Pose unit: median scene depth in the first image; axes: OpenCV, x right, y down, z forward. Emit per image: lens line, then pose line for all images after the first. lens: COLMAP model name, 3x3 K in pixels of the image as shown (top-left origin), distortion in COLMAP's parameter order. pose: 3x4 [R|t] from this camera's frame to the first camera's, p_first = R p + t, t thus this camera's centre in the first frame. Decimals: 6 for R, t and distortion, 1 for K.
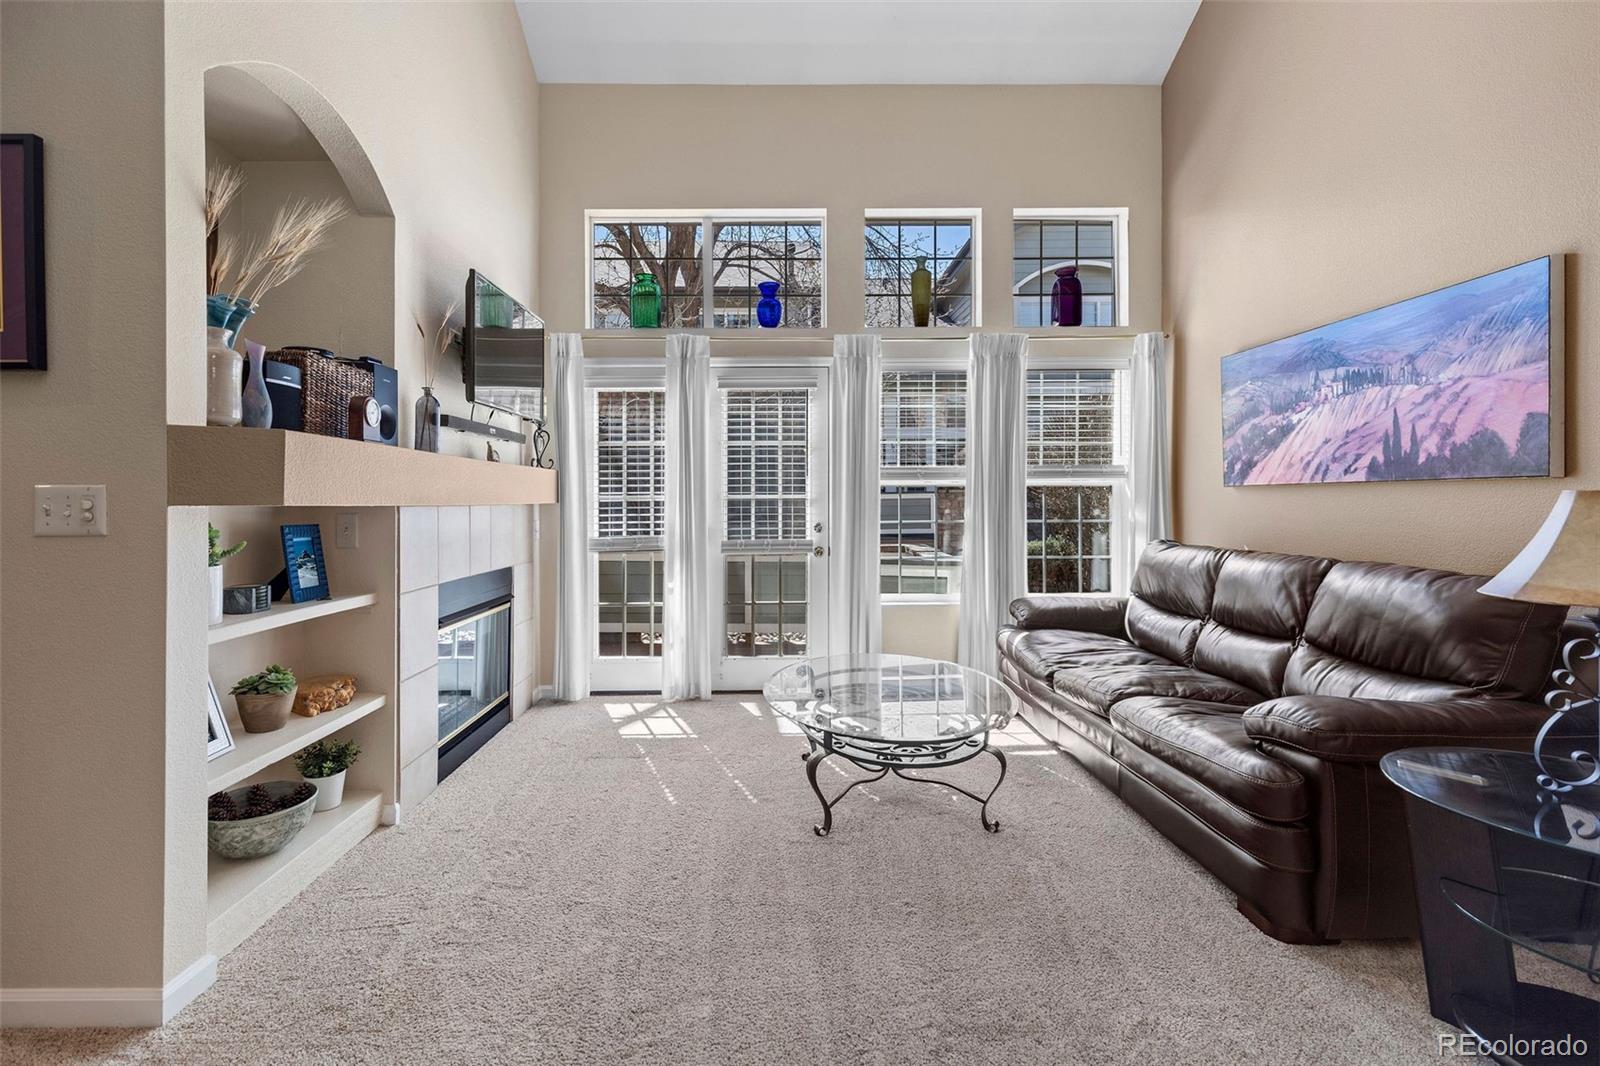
lens RADIAL K [[750.7, 0, 761.3], [0, 750.7, 503.3], [0, 0, 1]] dist [0.014186, 0.000418]
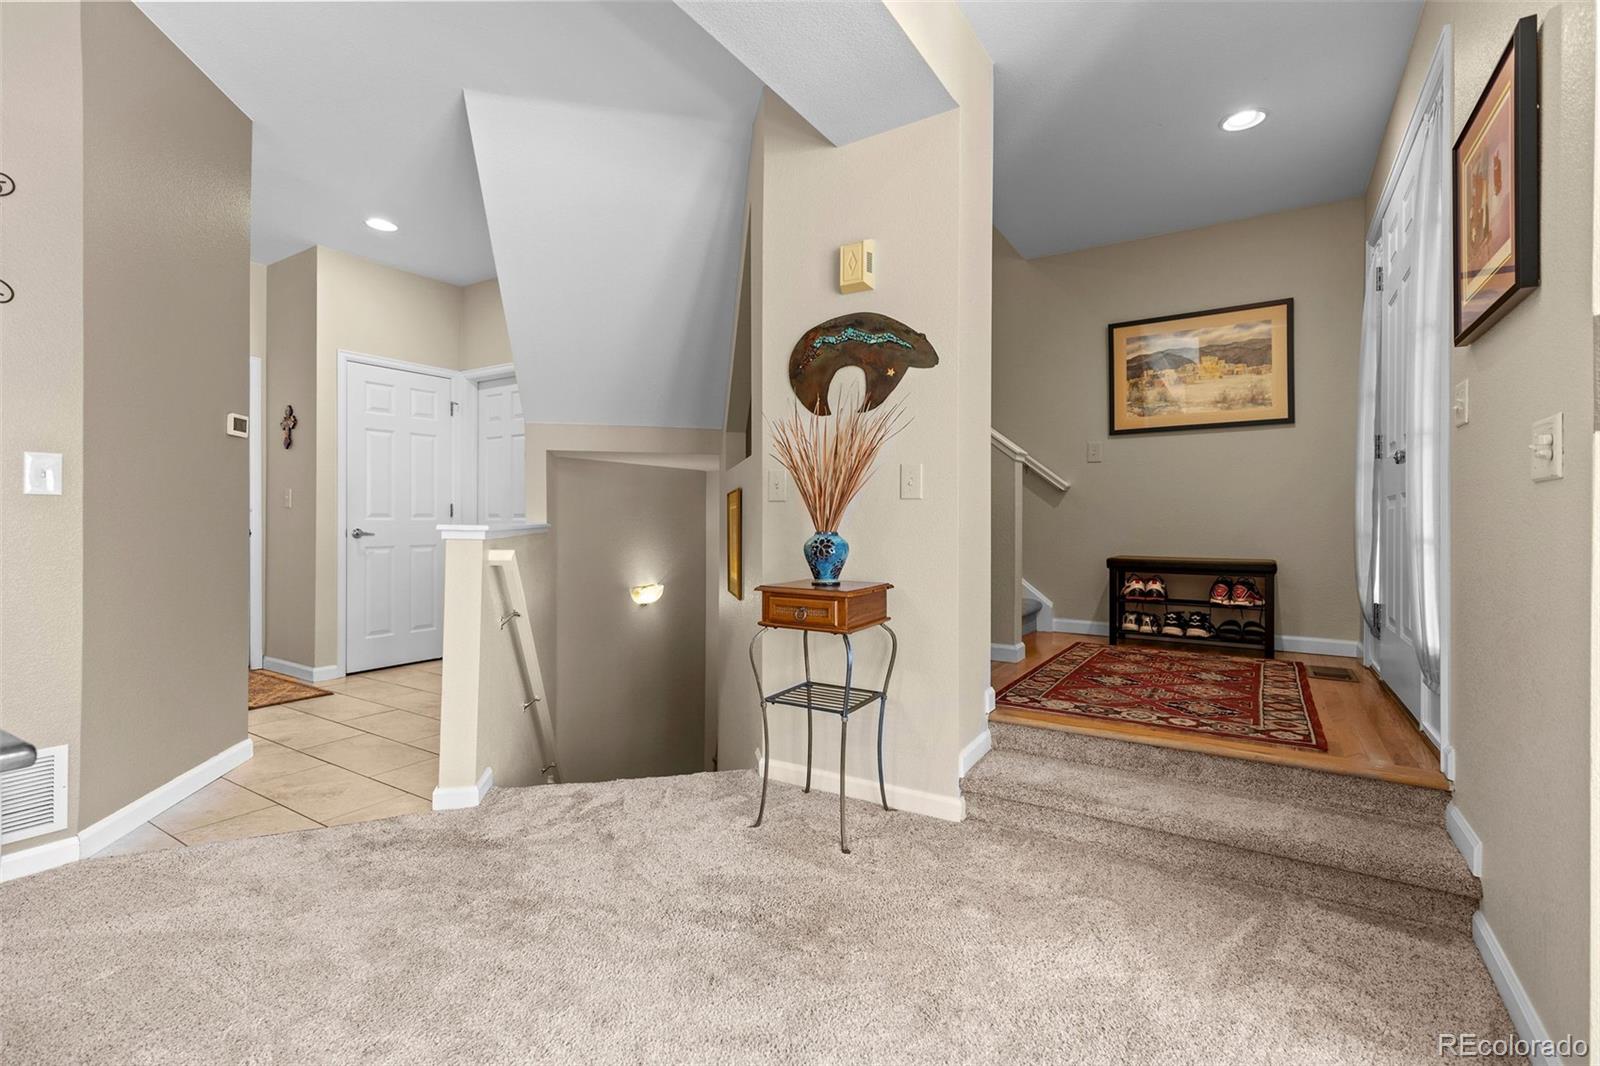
lens RADIAL K [[721.9, 0, 795.8], [0, 721.9, 521.9], [0, 0, 1]] dist [0.008605, -0.000700]
pose [[-0.539332, 0.003652, -0.842085, 0.075641], [0.000261, 0.999991, 0.004170, 0.034304], [0.842093, 0.002029, -0.539328, 0.297047]]
